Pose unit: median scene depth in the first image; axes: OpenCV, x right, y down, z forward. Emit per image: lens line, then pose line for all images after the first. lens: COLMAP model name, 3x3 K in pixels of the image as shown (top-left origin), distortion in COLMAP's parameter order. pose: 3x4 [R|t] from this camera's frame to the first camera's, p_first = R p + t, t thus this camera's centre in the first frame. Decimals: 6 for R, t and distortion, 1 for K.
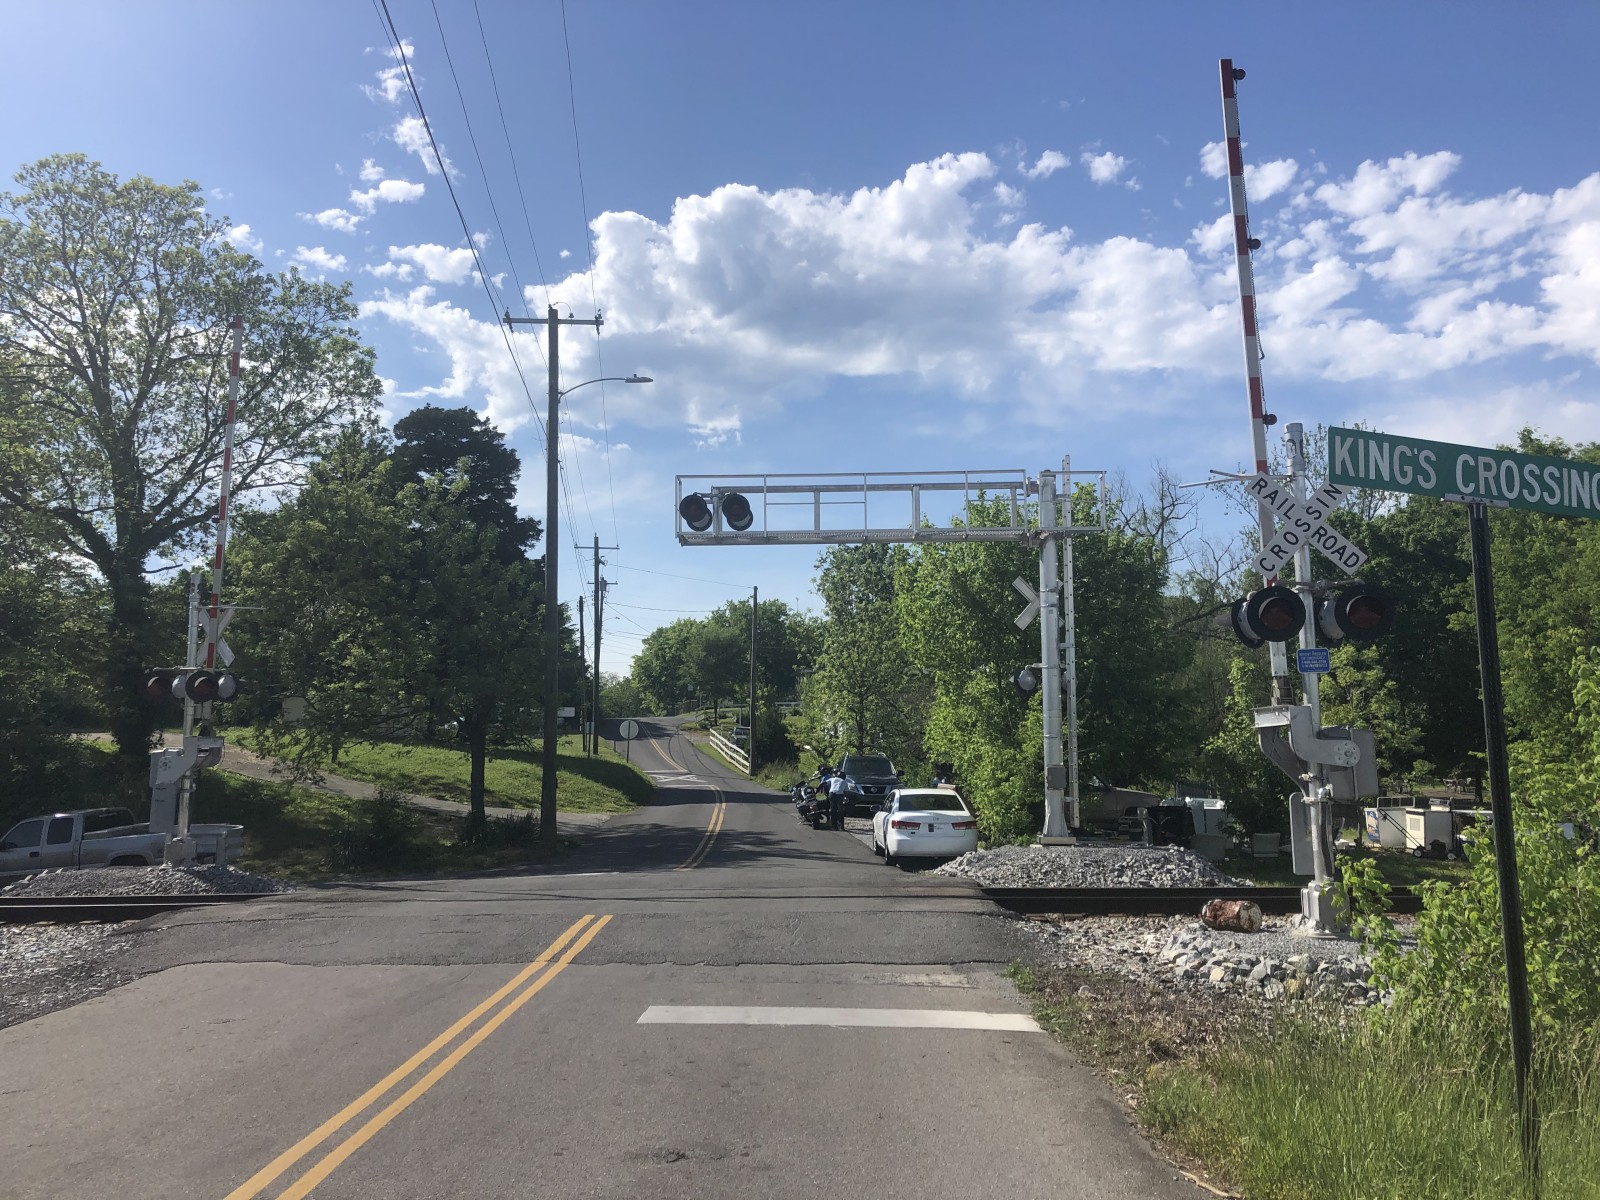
lens RADIAL K [[1304.7, 0, 783.7], [0, 1304.7, 533.5], [0, 0, 1]] dist [-0.004947, -0.001870]
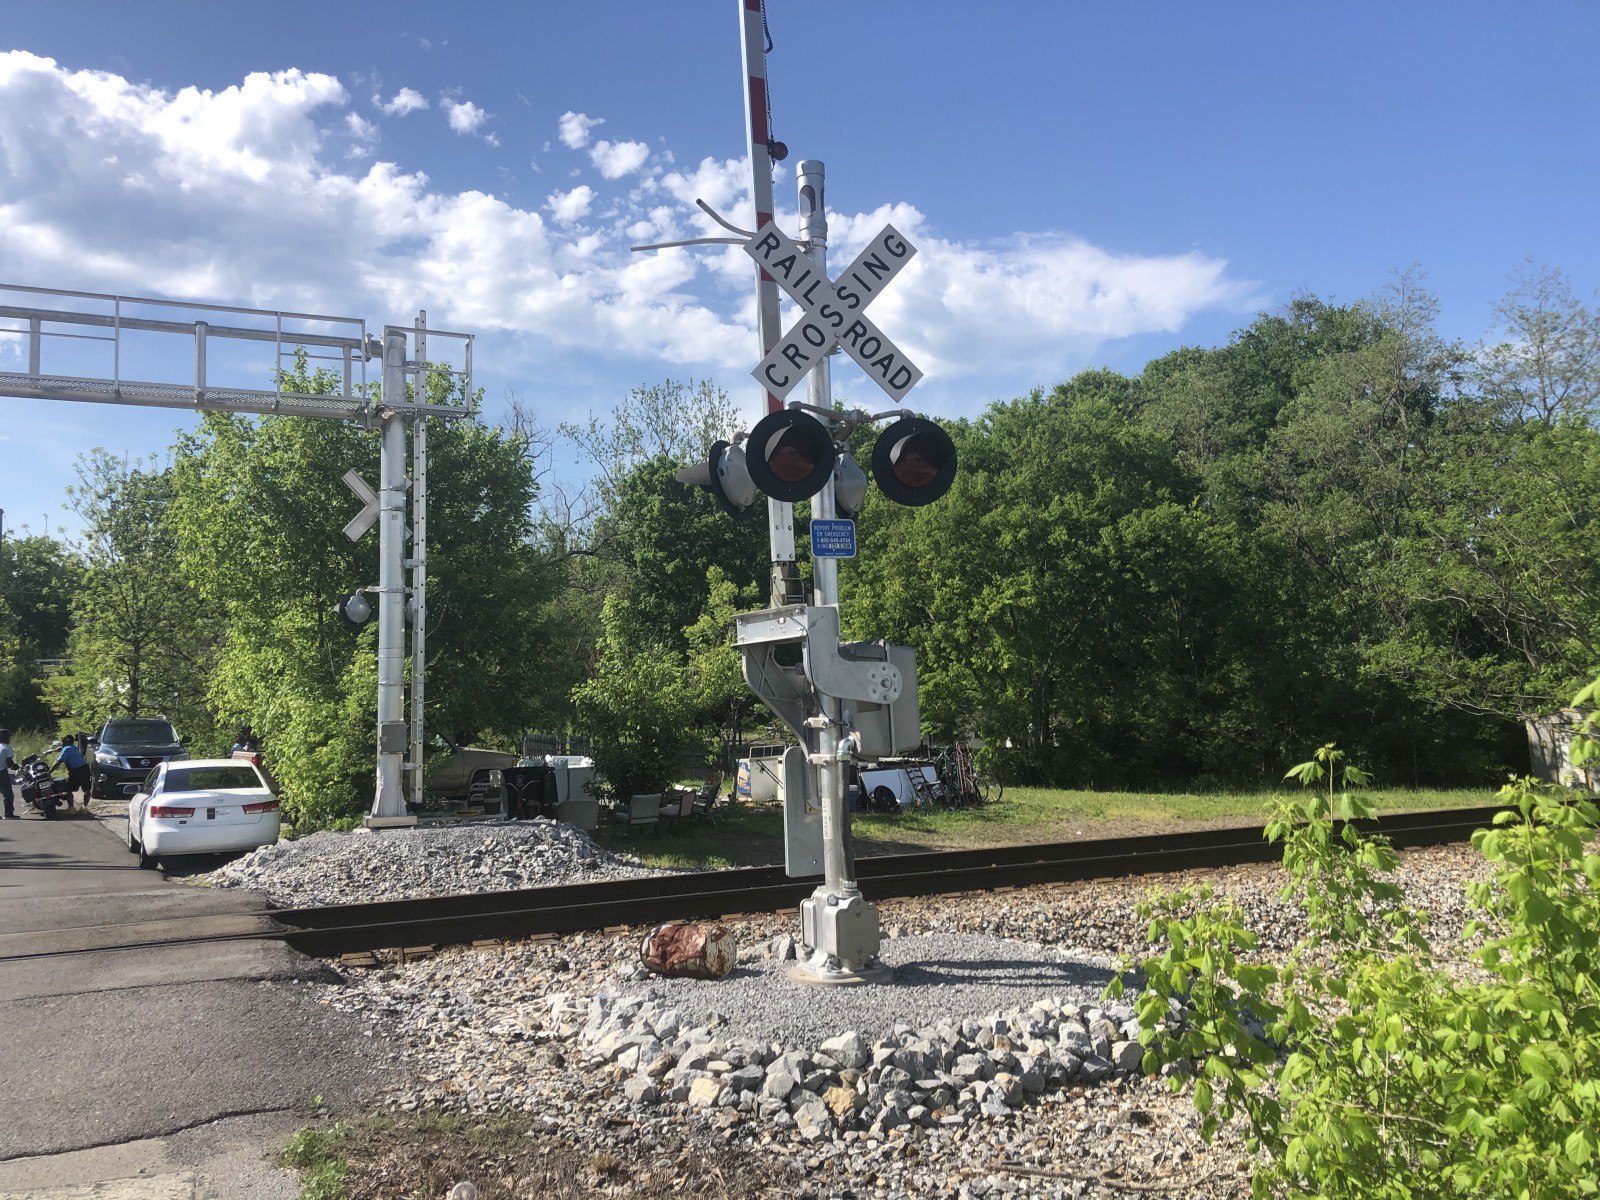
lens RADIAL K [[1304.7, 0, 803.2], [0, 1304.7, 569.2], [0, 0, 1]] dist [-0.004947, -0.001870]
pose [[0.872544, 0.027342, 0.487770, 0.025442], [-0.055428, 0.997526, 0.043236, 0.024622], [-0.485381, -0.064761, 0.871901, 0.130609]]
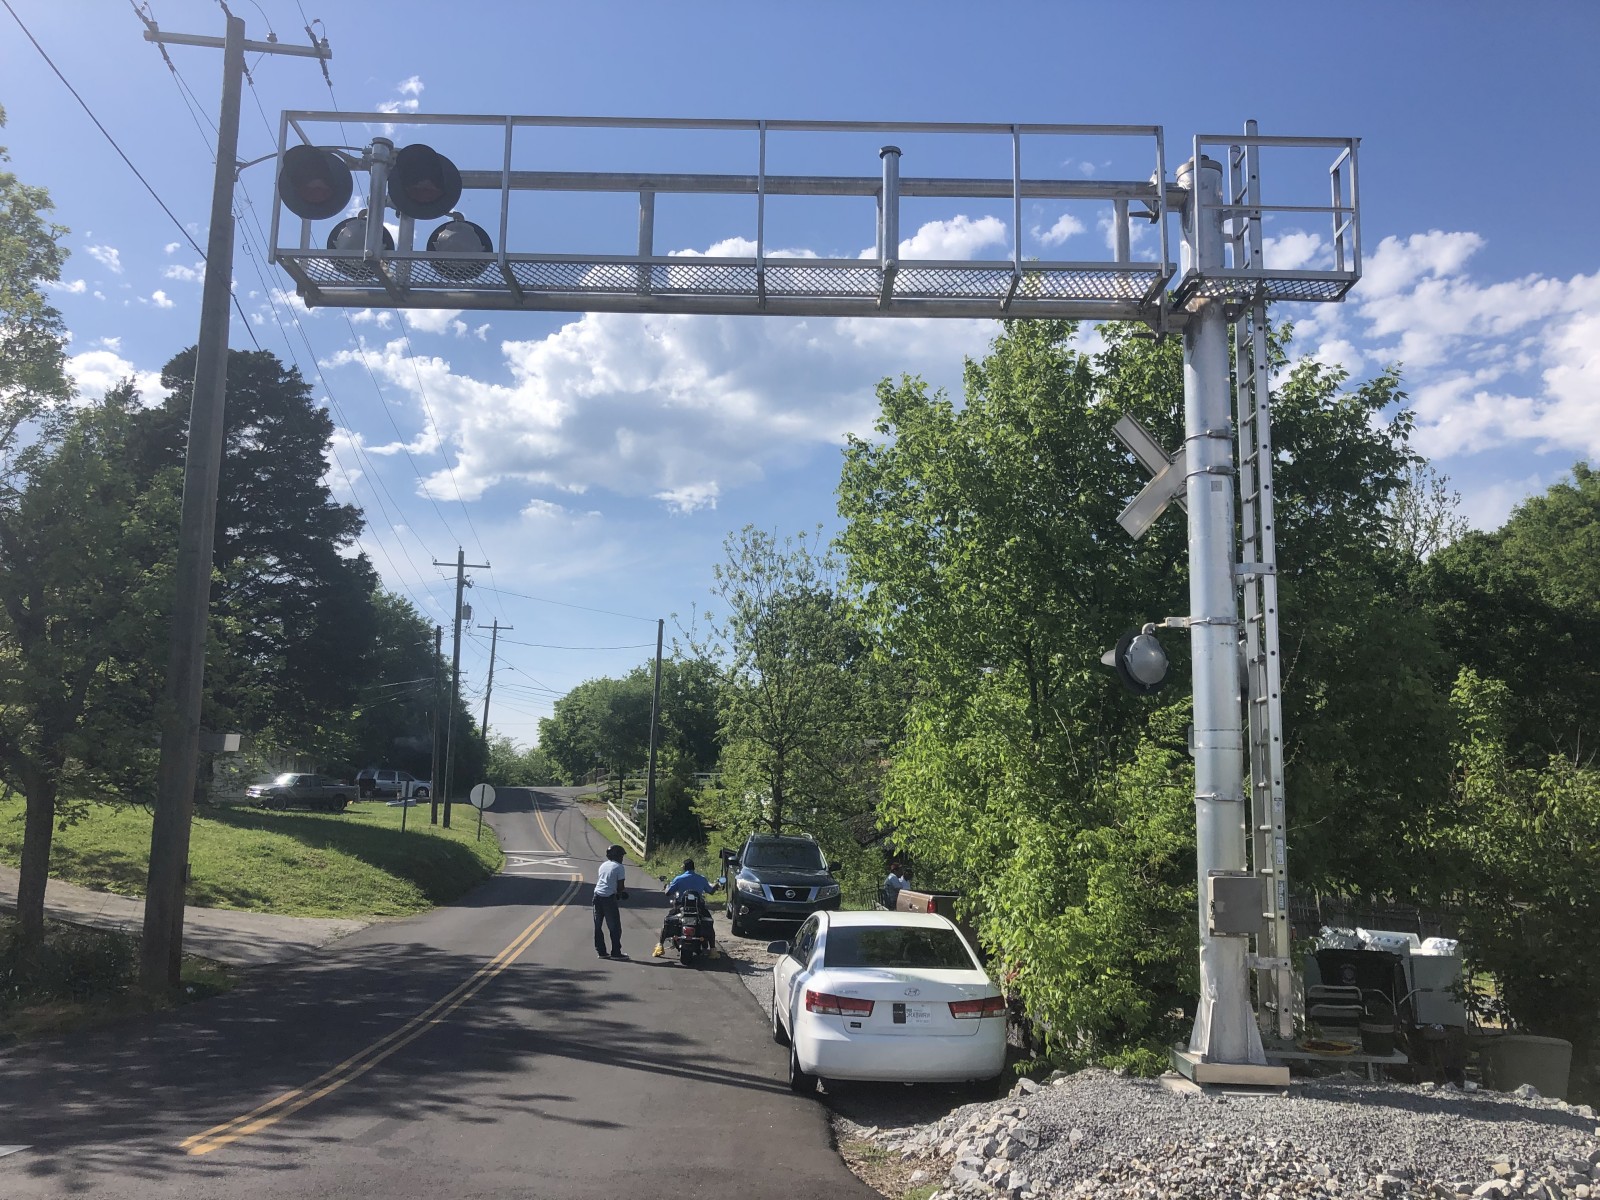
lens RADIAL K [[1304.7, 0, 786.4], [0, 1304.7, 619.1], [0, 0, 1]] dist [-0.004947, -0.001870]
pose [[0.998674, 0.029837, 0.041952, 0.032006], [-0.029974, 0.999547, 0.002644, 0.057331], [-0.041854, -0.003898, 0.999116, 0.336486]]
